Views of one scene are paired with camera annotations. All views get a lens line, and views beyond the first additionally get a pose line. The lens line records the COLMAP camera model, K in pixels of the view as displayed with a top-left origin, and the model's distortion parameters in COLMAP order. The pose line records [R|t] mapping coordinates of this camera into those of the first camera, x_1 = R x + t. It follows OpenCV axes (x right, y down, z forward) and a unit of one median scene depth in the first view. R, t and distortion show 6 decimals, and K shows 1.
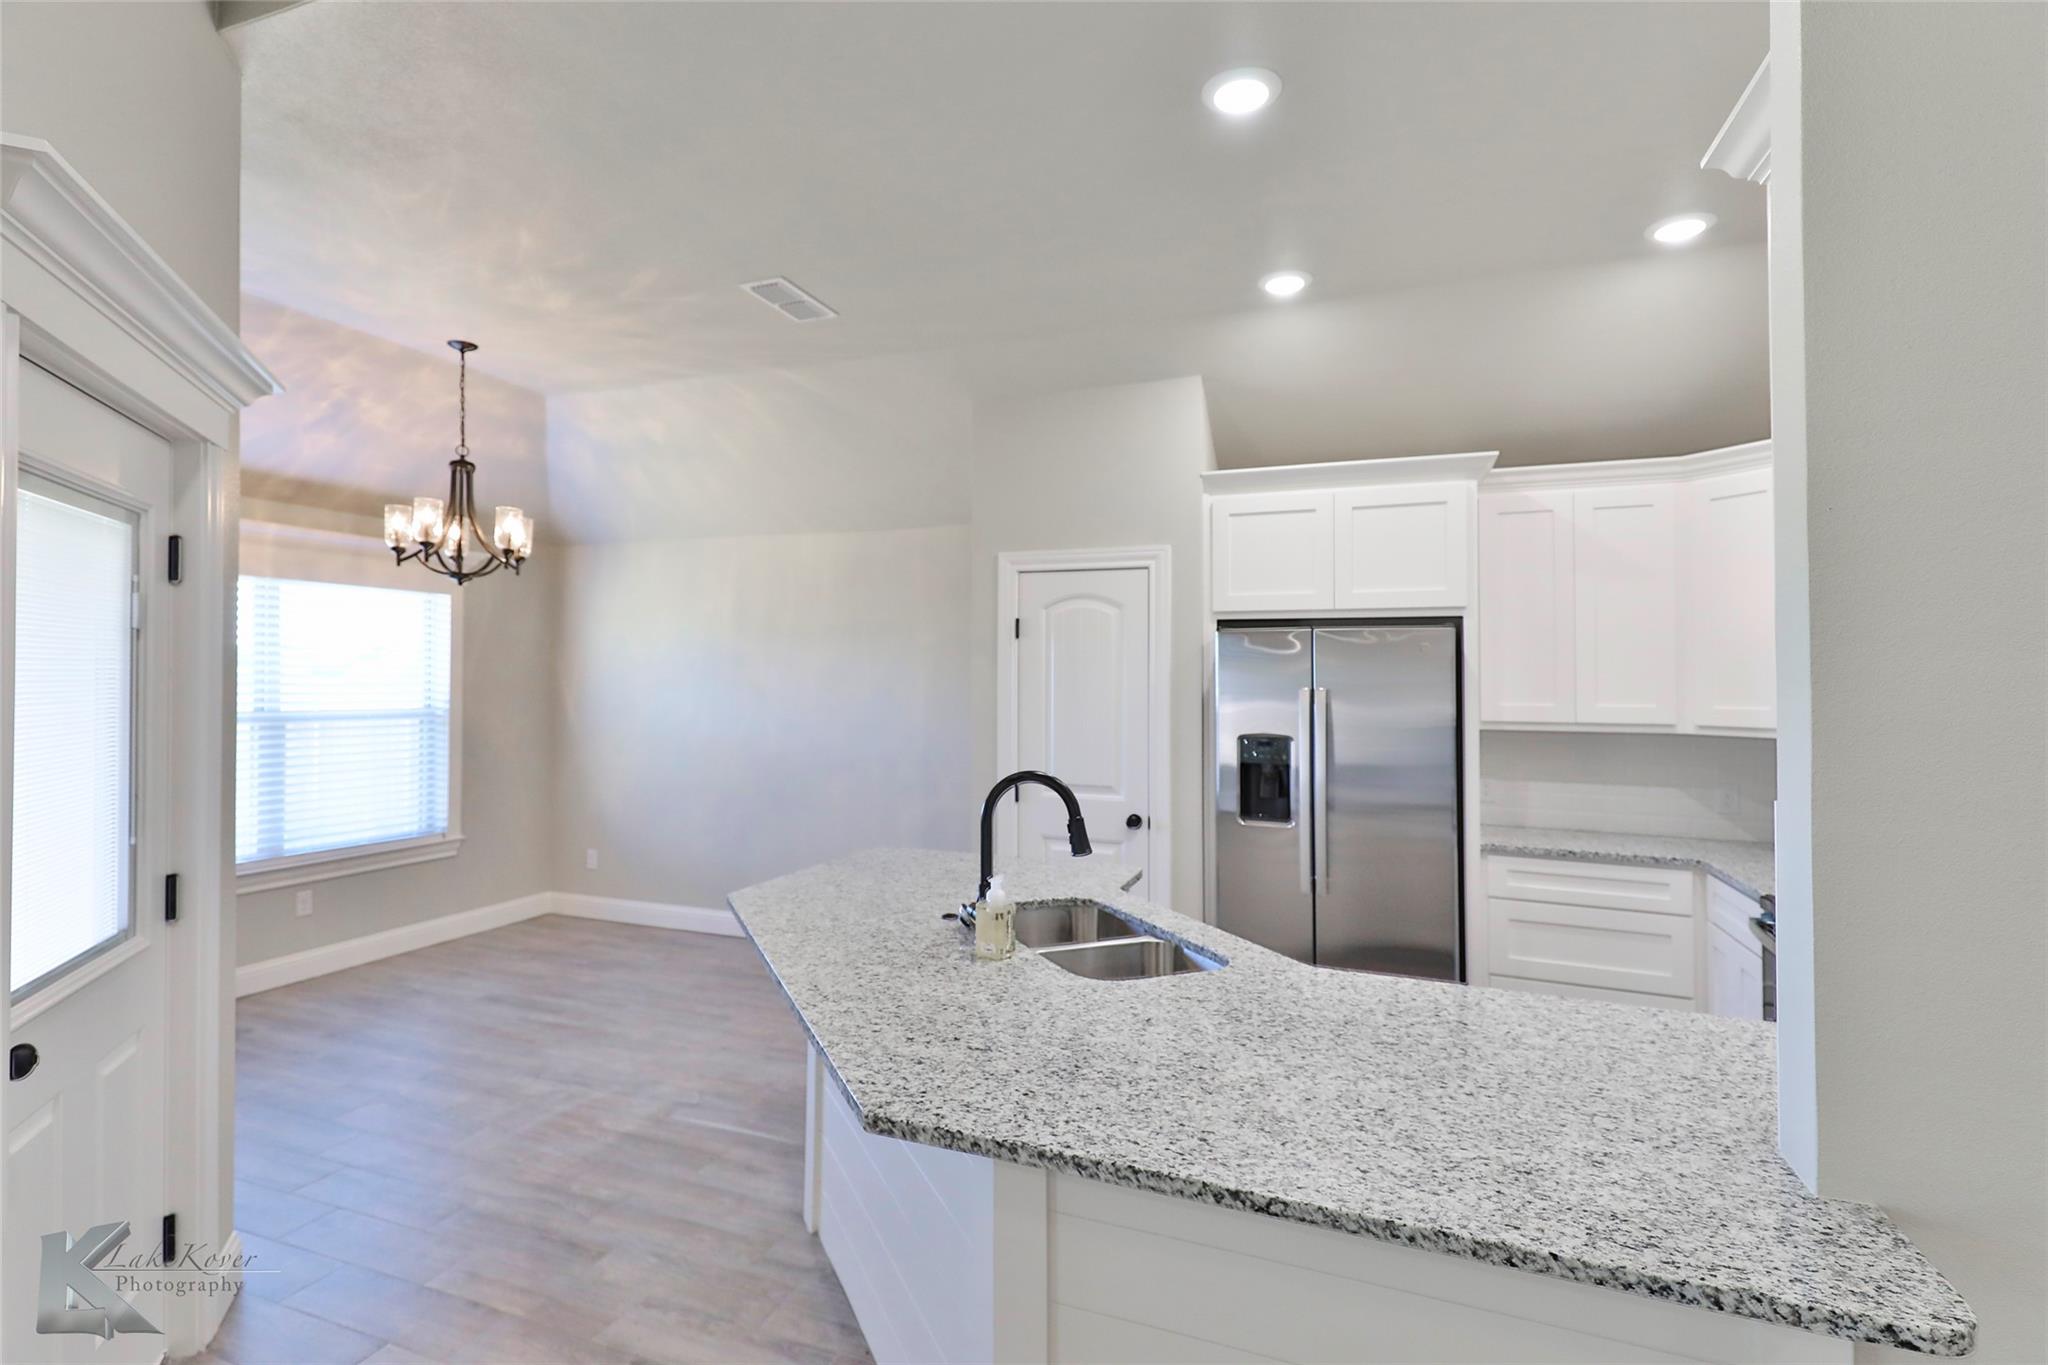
lens RADIAL K [[980.1, 0, 1011.5], [0, 980.1, 692.1], [0, 0, 1]] dist [0.003159, 0.001316]
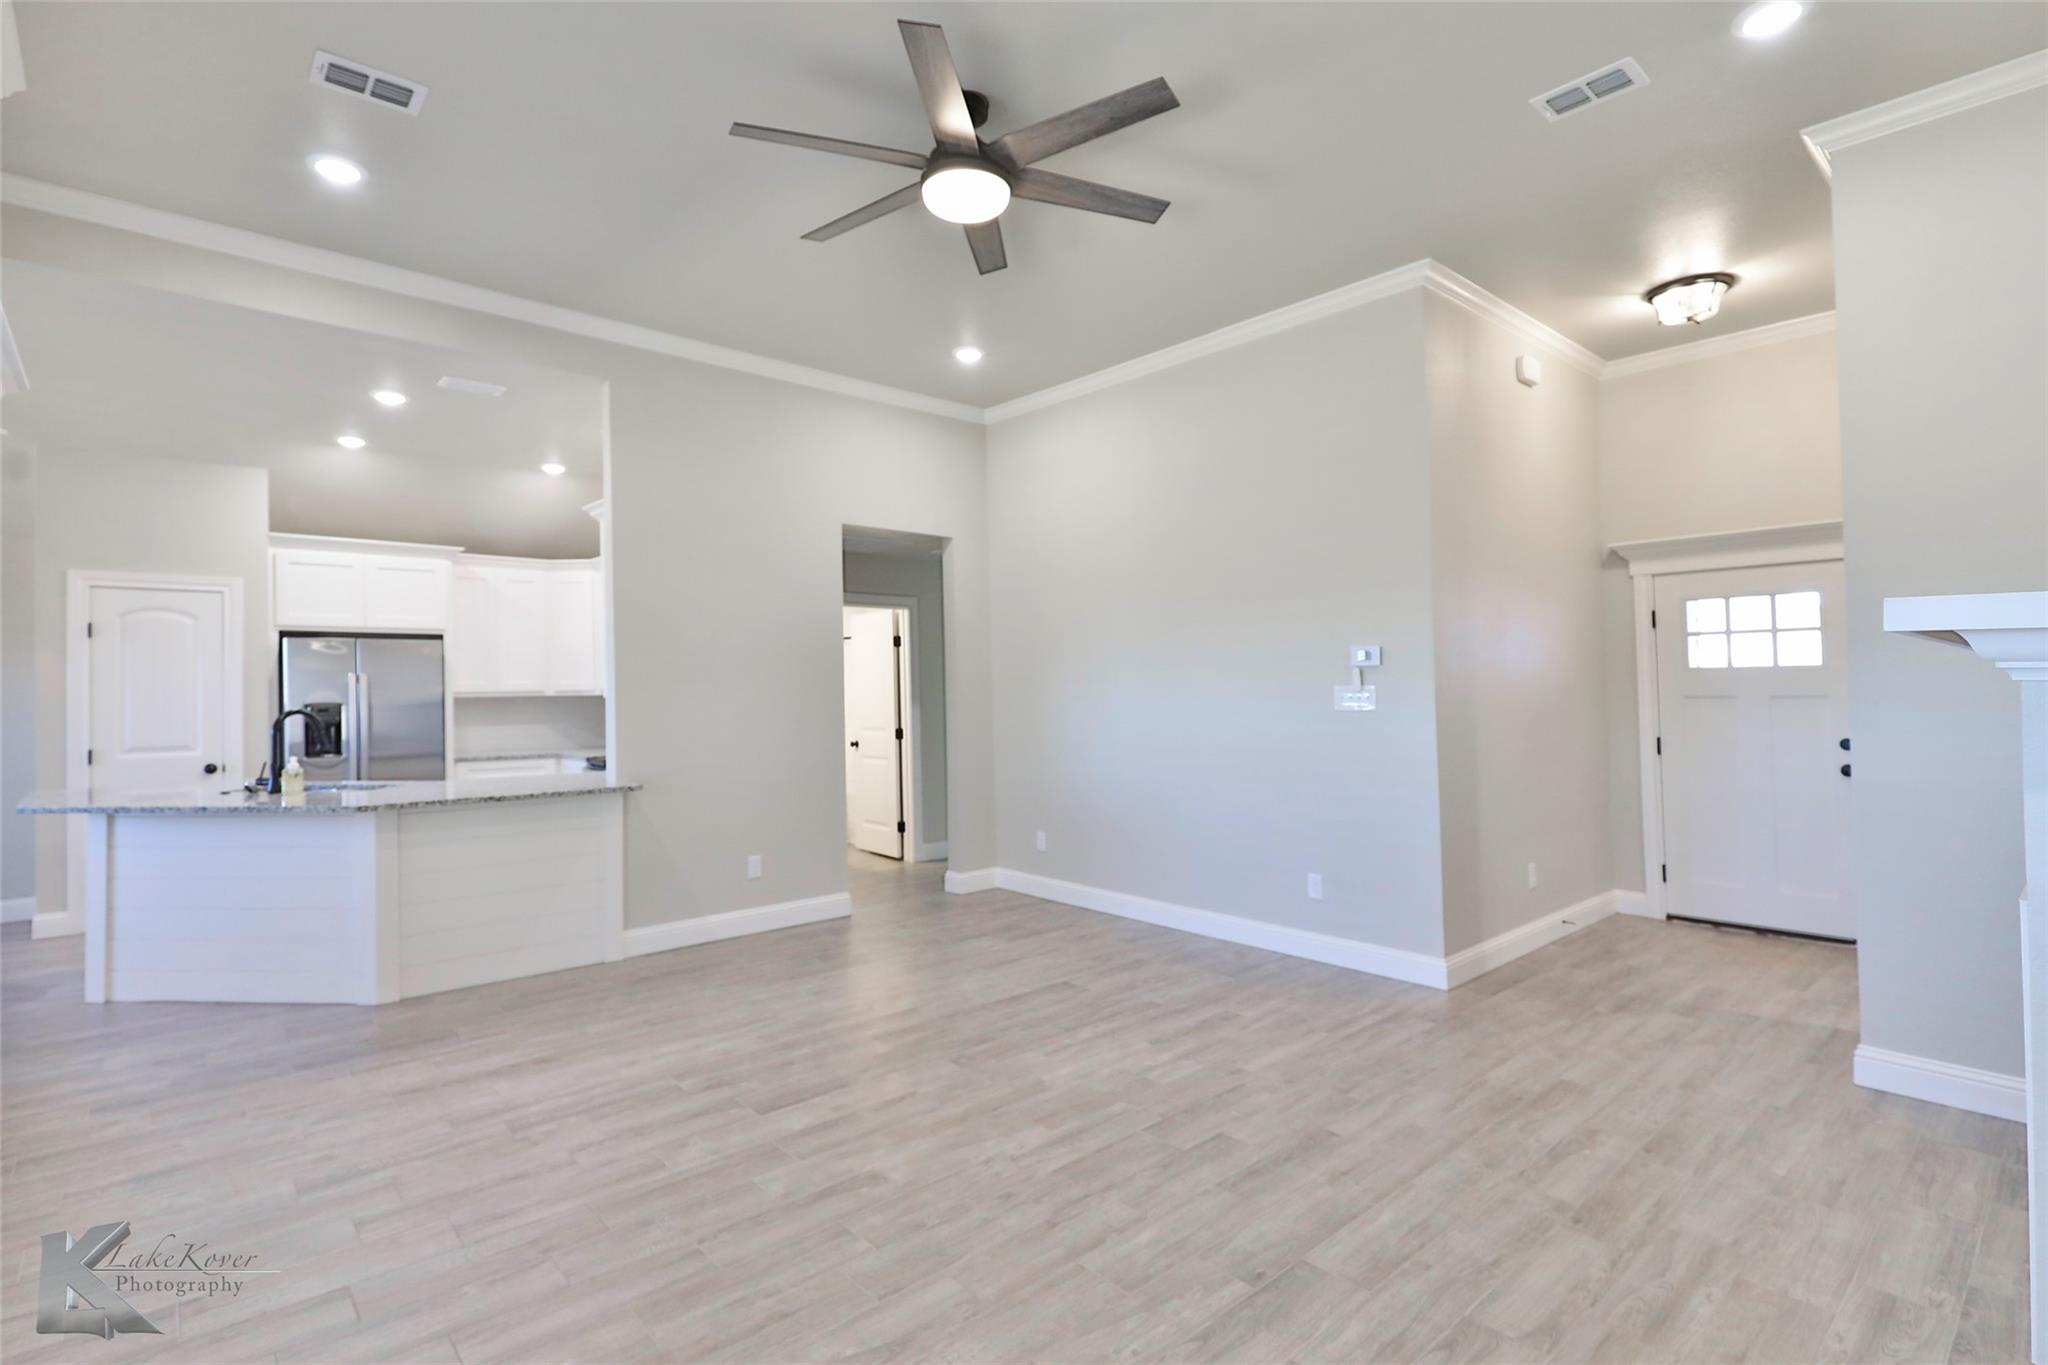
lens RADIAL K [[983.6, 0, 1000.5], [0, 983.6, 674.1], [0, 0, 1]] dist [0.021981, -0.009880]
pose [[0.474846, -0.000125, 0.880069, -0.598016], [0.021670, 0.999698, -0.011550, 0.035594], [-0.879802, 0.024555, 0.474706, -0.695190]]
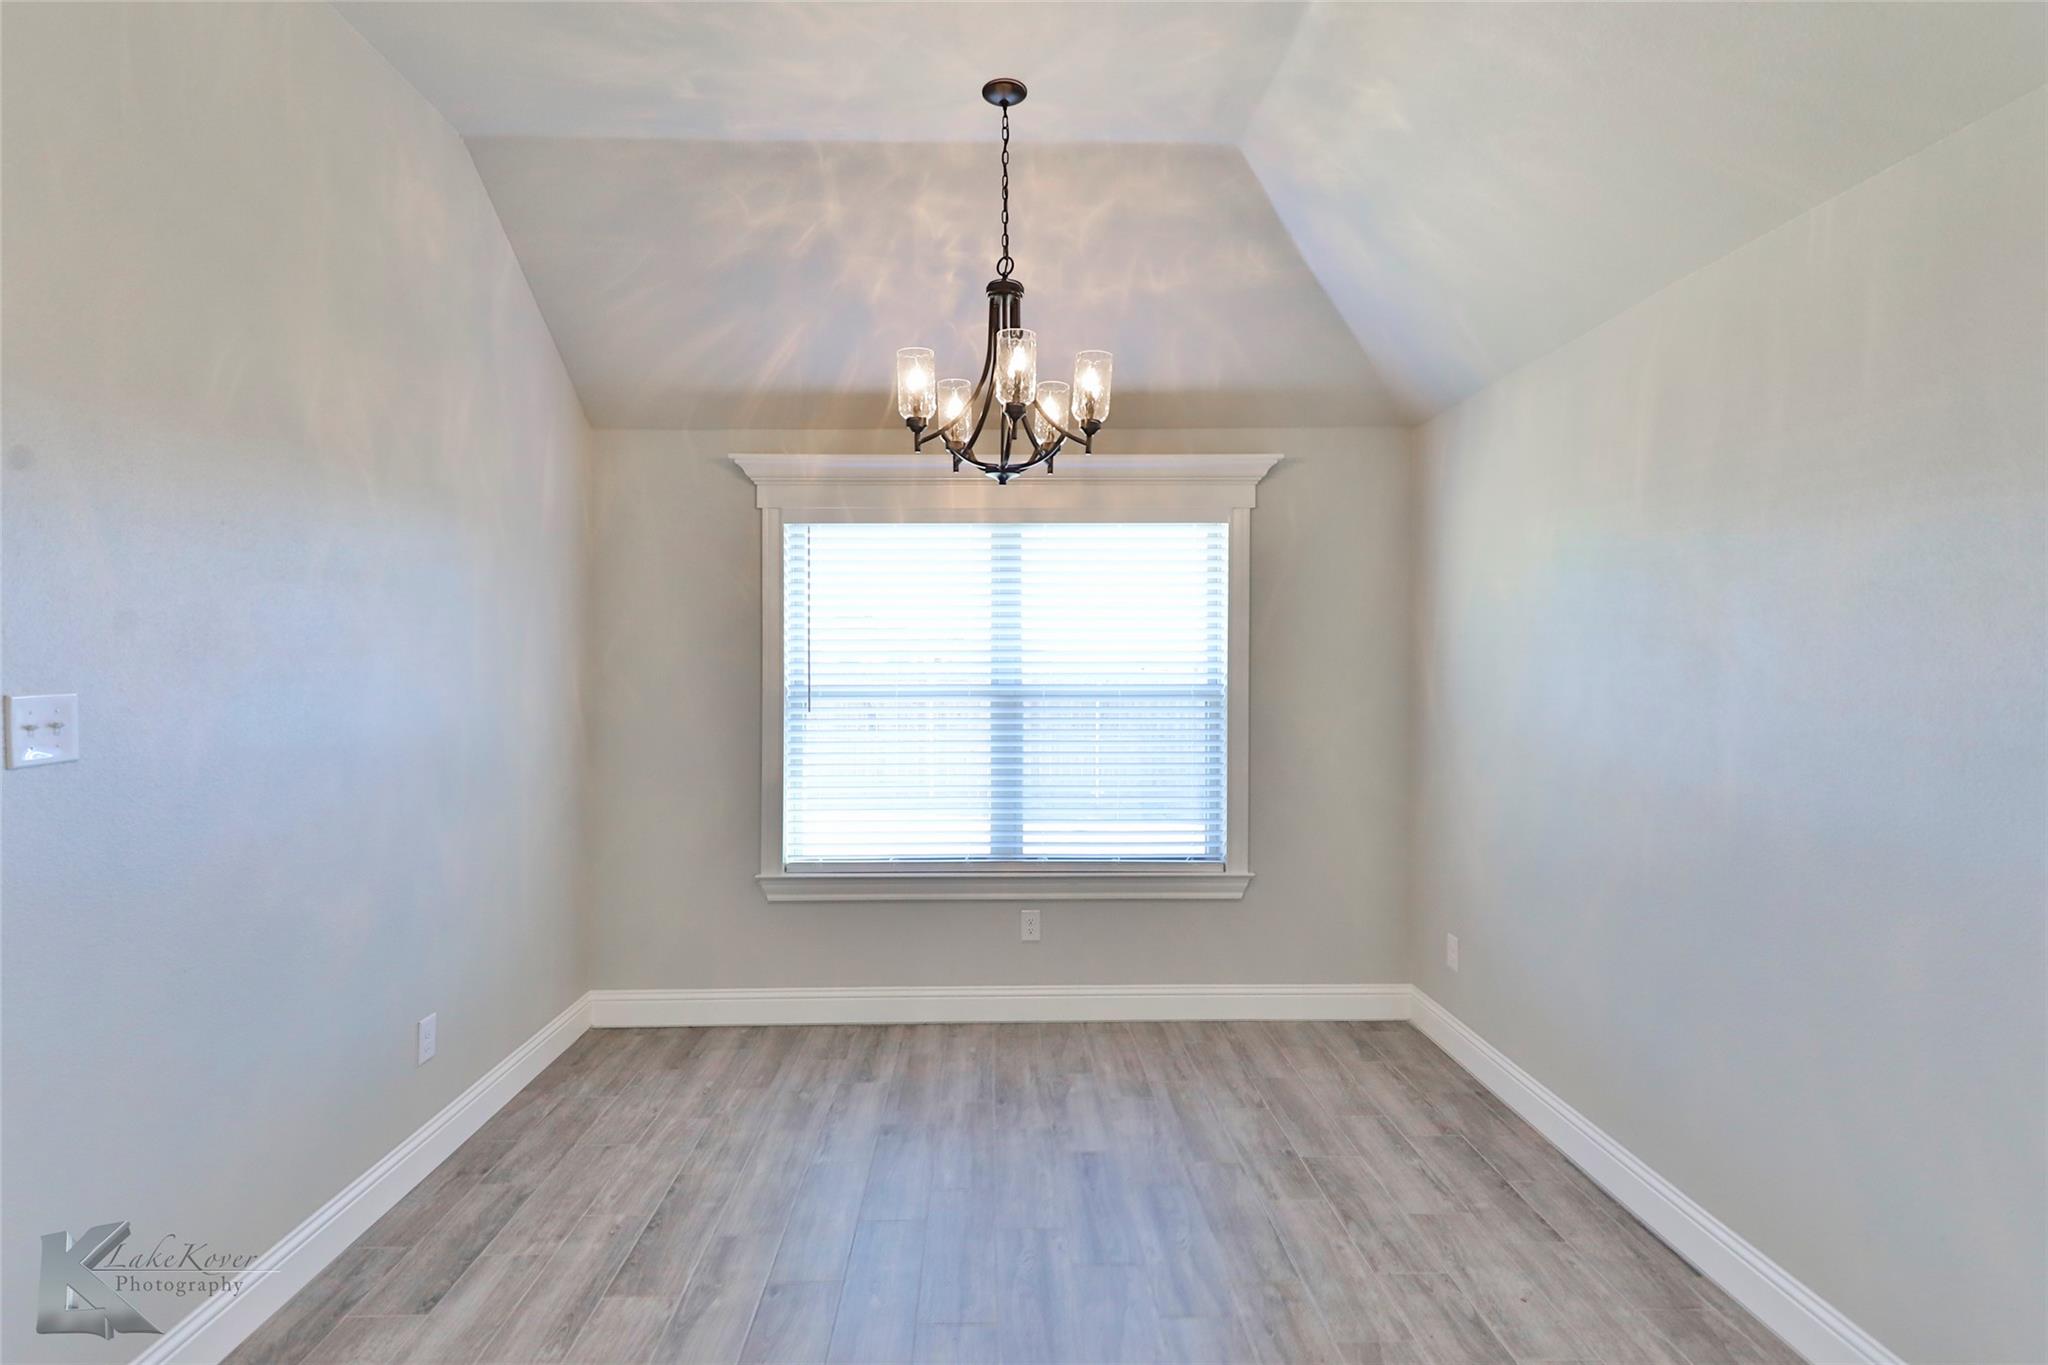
lens RADIAL K [[983.6, 0, 994.1], [0, 983.6, 672.9], [0, 0, 1]] dist [0.021981, -0.009880]
pose [[0.362580, 0.000725, -0.931953, 0.020223], [-0.002642, 0.999996, -0.000249, 0.010778], [0.931949, 0.002552, 0.362580, 0.785157]]
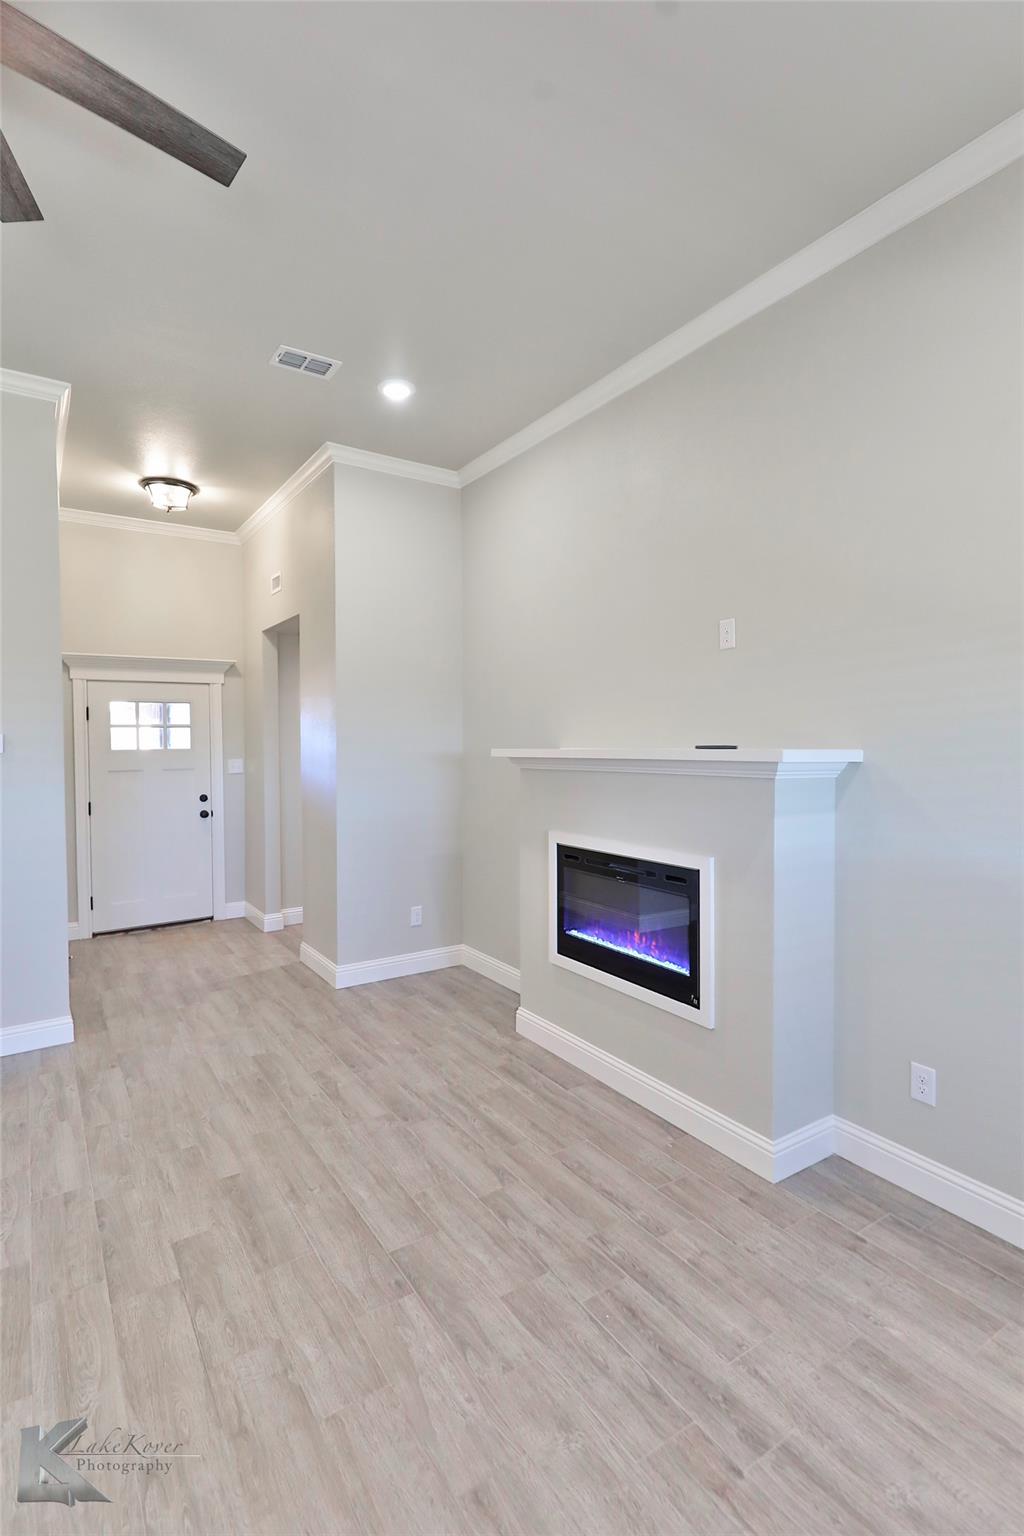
lens RADIAL K [[737.7, 0, 500.1], [0, 737.7, 756.5], [0, 0, 1]] dist [0.021981, -0.009880]
pose [[-0.801584, -0.014994, 0.597694, -0.392994], [0.009145, 0.999261, 0.037332, -0.001221], [-0.597812, 0.035390, -0.800854, -0.218043]]
